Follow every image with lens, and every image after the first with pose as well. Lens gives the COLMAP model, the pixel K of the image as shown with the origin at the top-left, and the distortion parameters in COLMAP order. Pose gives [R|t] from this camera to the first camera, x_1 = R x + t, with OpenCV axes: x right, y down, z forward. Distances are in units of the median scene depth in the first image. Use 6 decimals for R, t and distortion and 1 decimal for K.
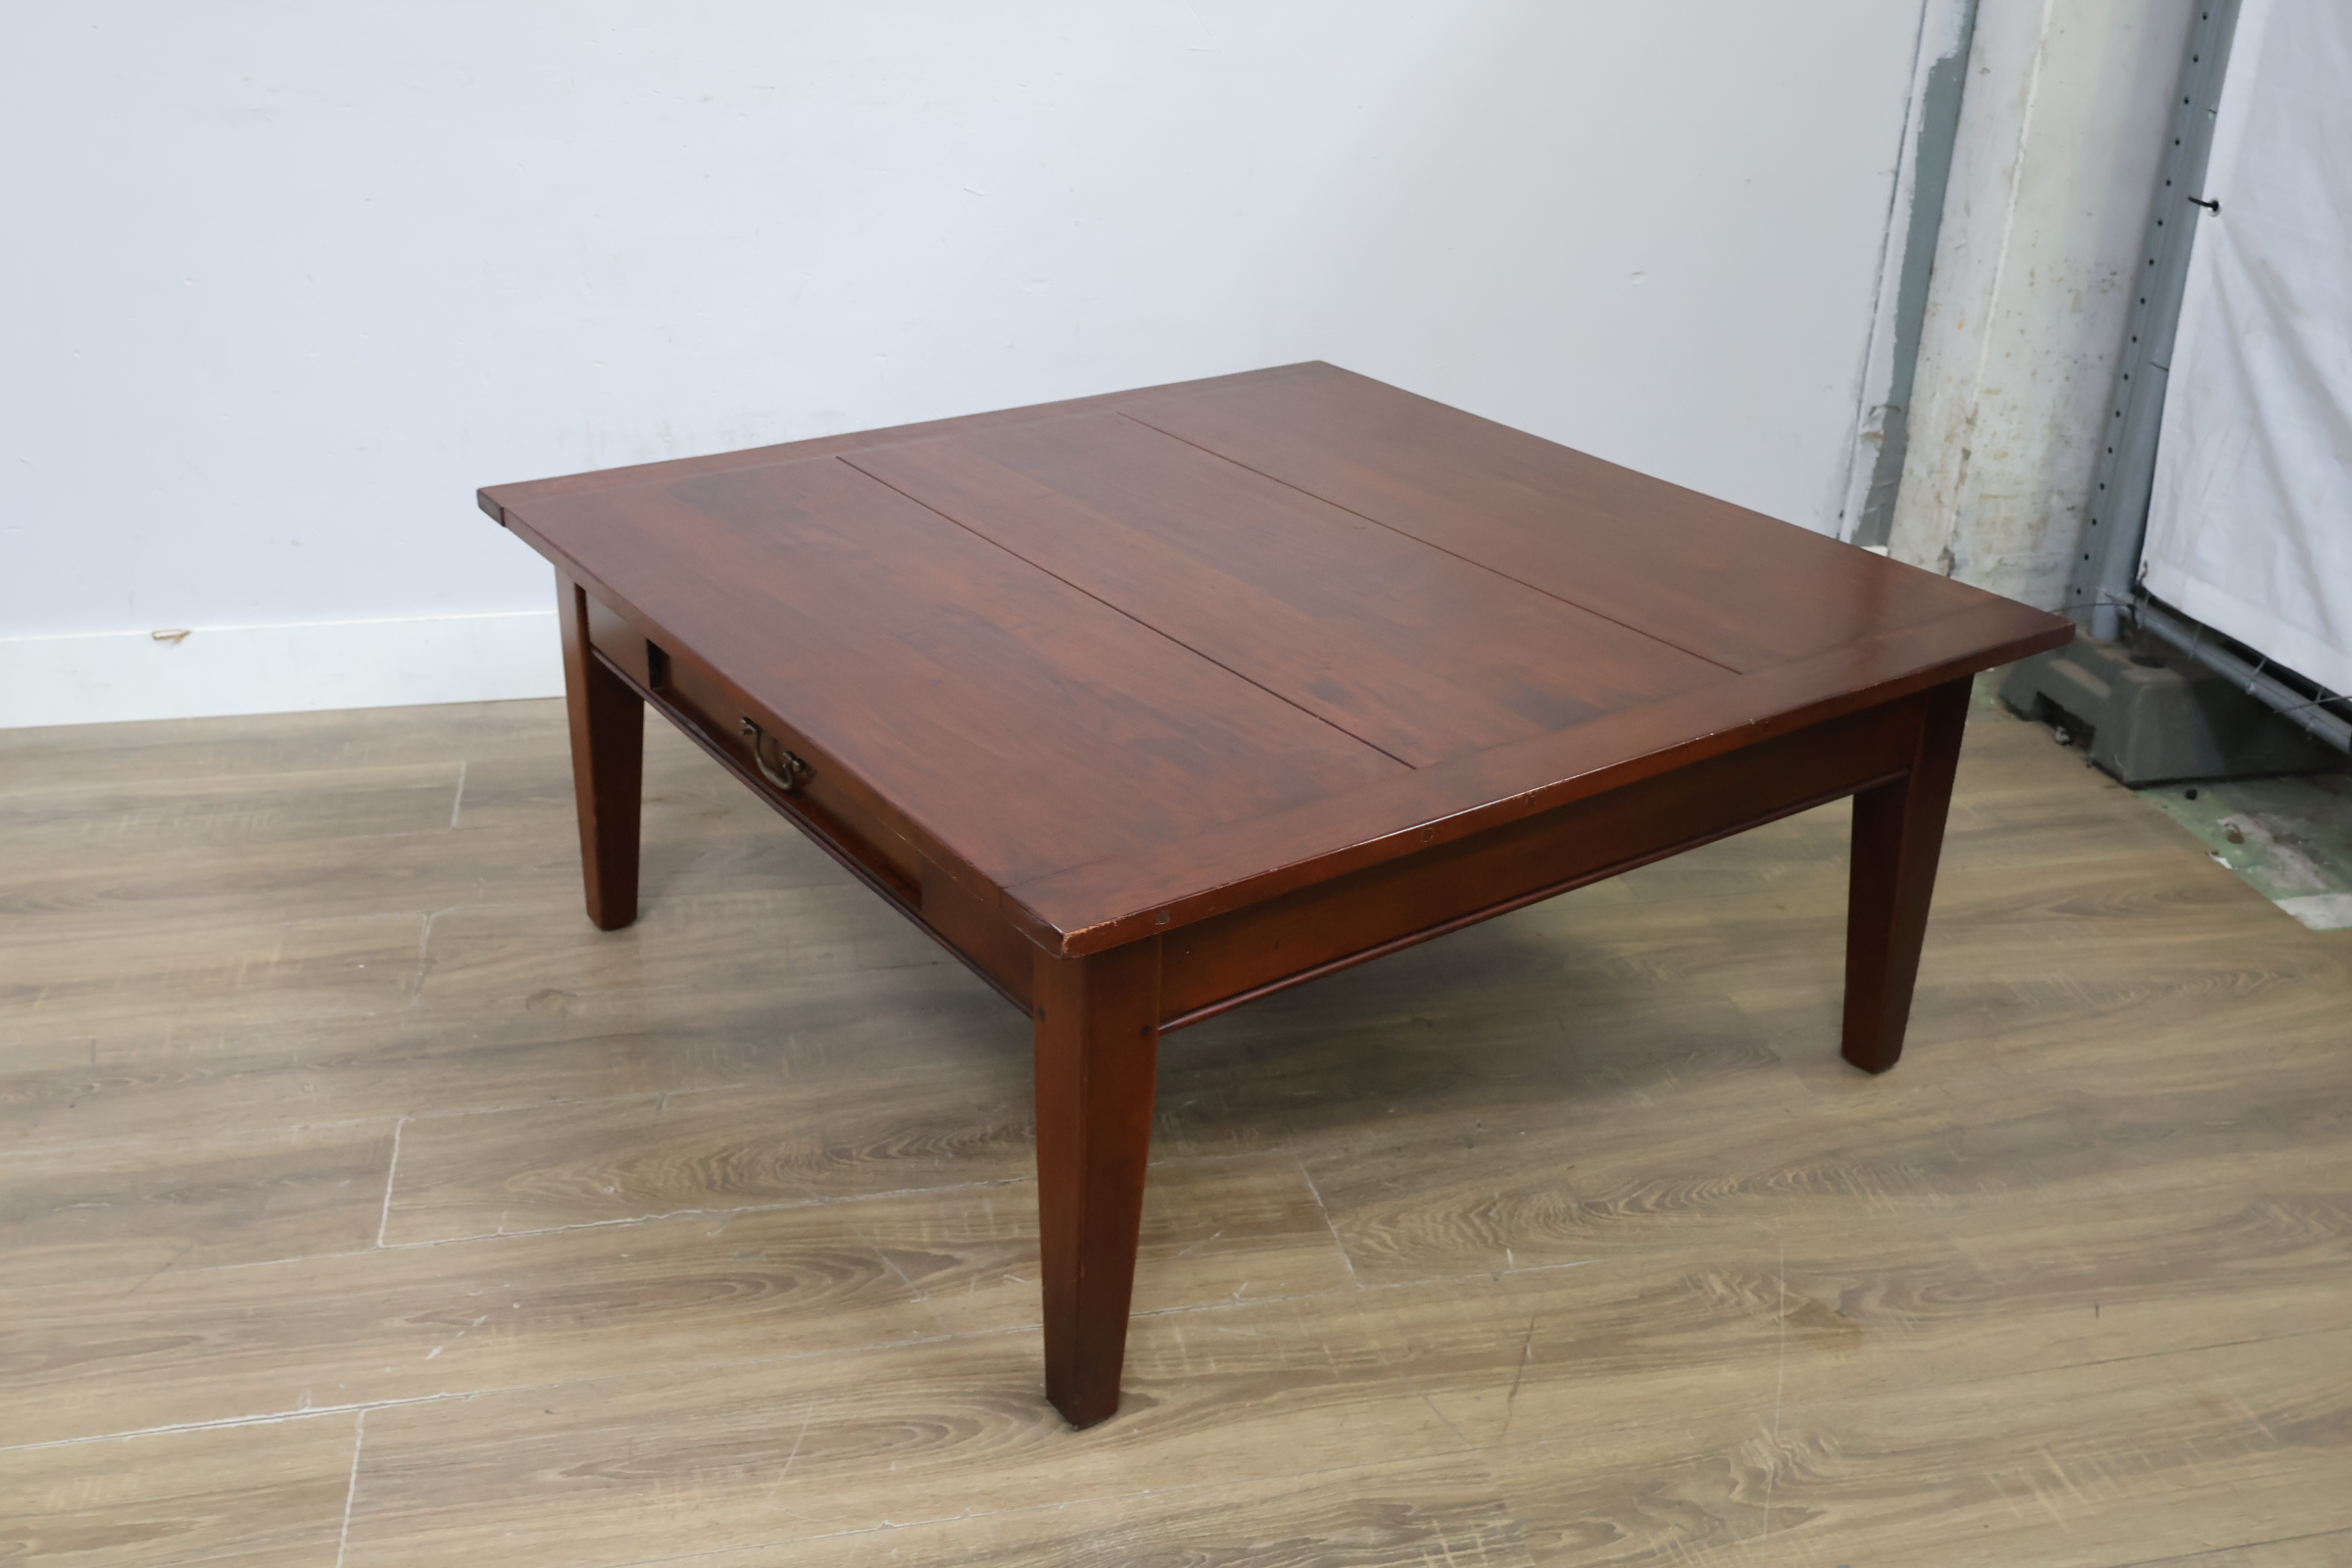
lens RADIAL K [[2195.7, 0, 1179.5], [0, 2195.7, 772.3], [0, 0, 1]] dist [-0.001707, 0.000000]
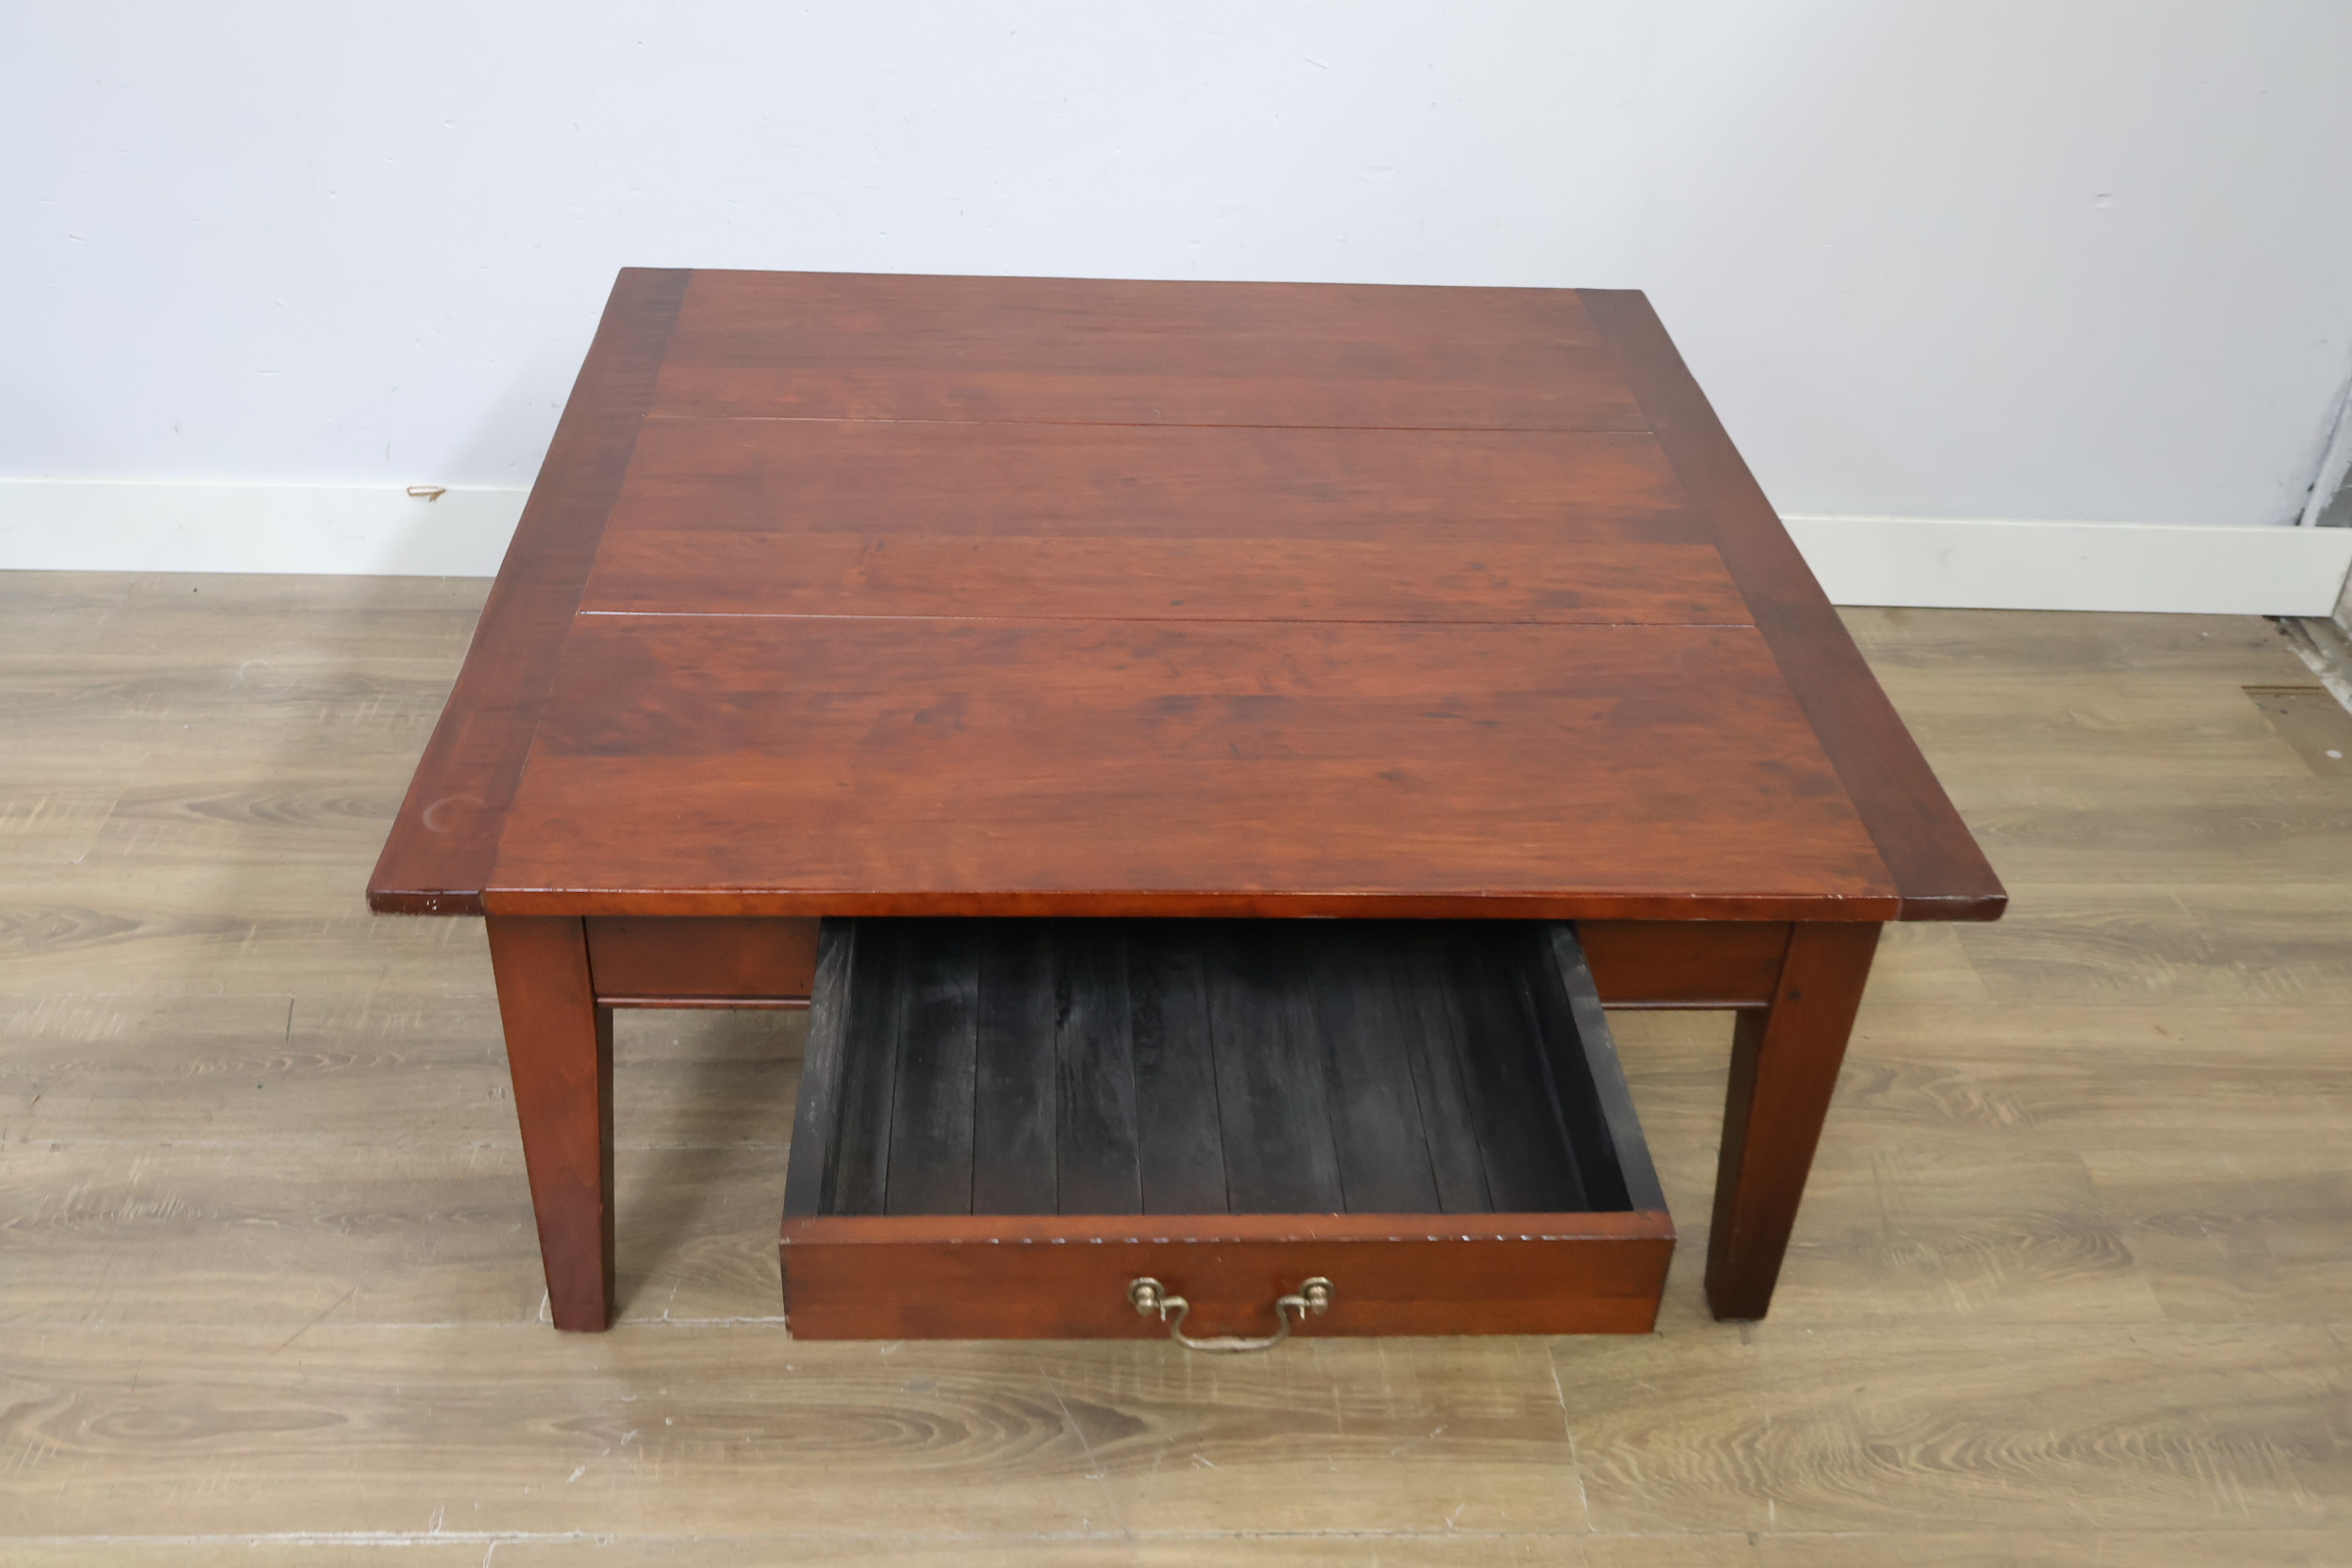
lens RADIAL K [[2195.7, 0, 1178.4], [0, 2195.7, 784.1], [0, 0, 1]] dist [-0.001707, 0.000000]
pose [[0.983573, 0.113813, -0.140113, 0.008269], [-0.089924, 0.981953, 0.166381, -0.179962], [0.156521, -0.151048, 0.976056, 0.155901]]
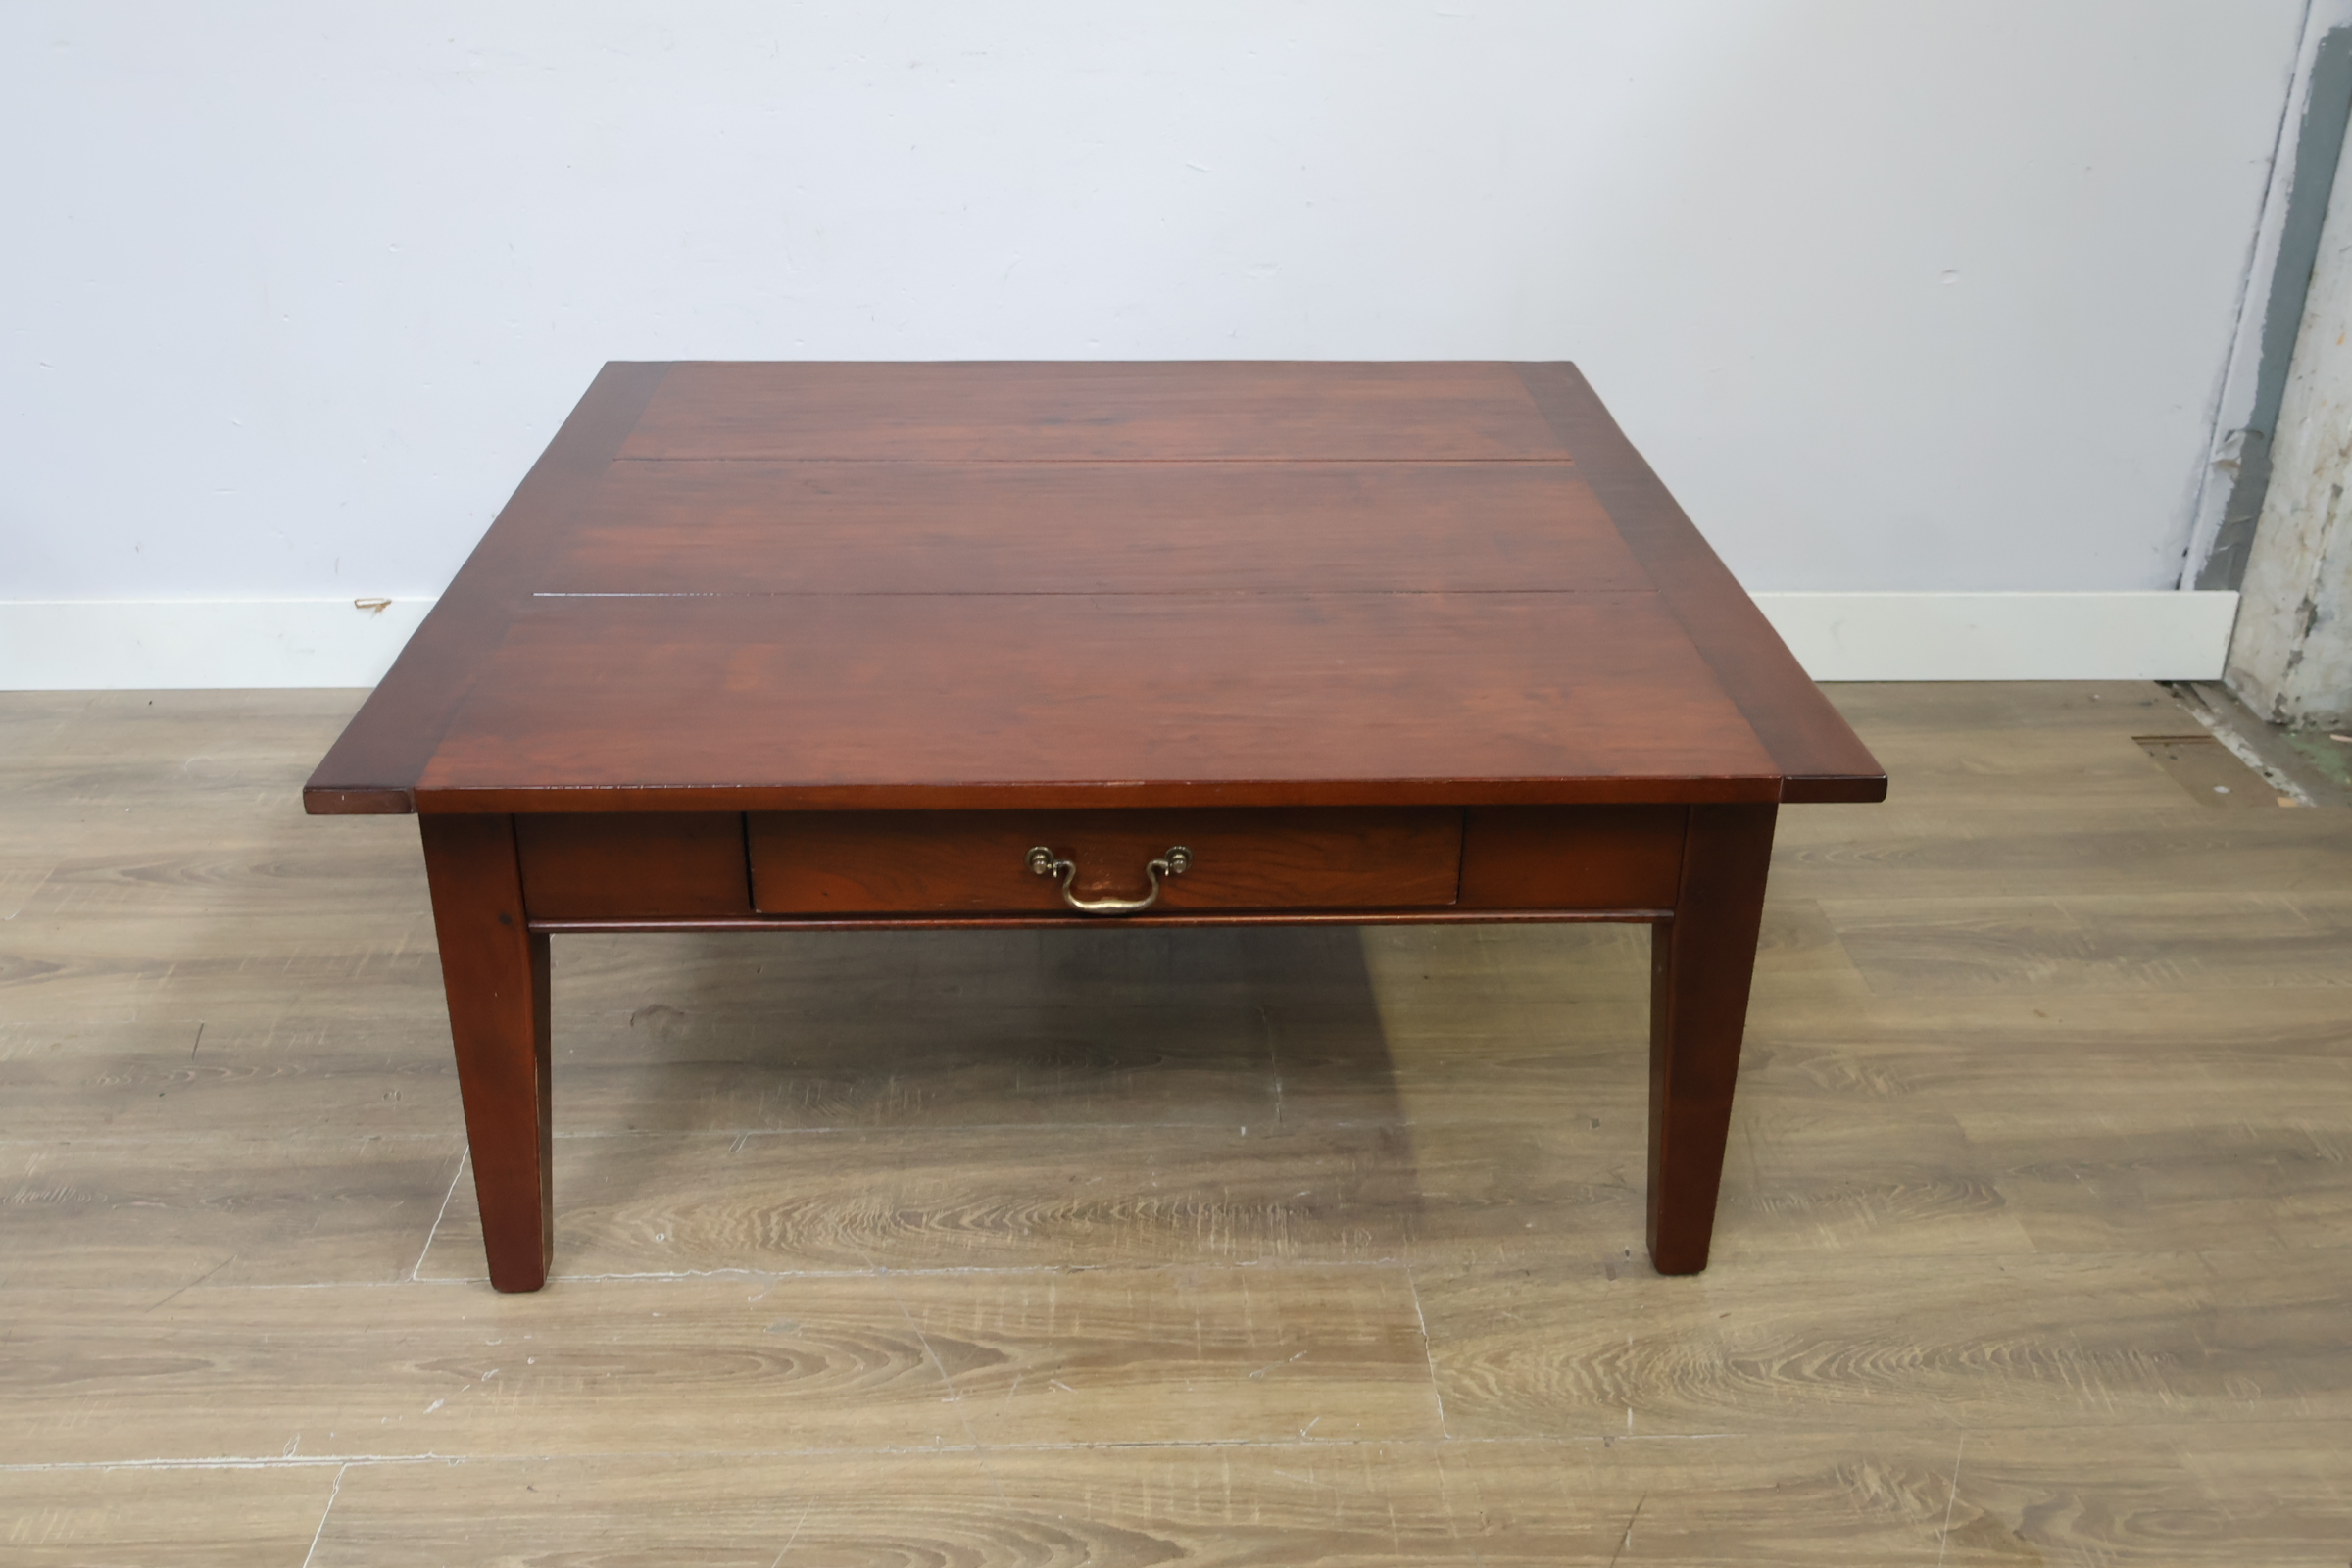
lens RADIAL K [[2195.7, 0, 1183.3], [0, 2195.7, 787.2], [0, 0, 1]] dist [-0.001707, 0.000000]
pose [[0.983771, 0.062461, -0.168205, 0.104428], [-0.059188, 0.997948, 0.024405, -0.036998], [0.169385, -0.014053, 0.985450, 0.119138]]
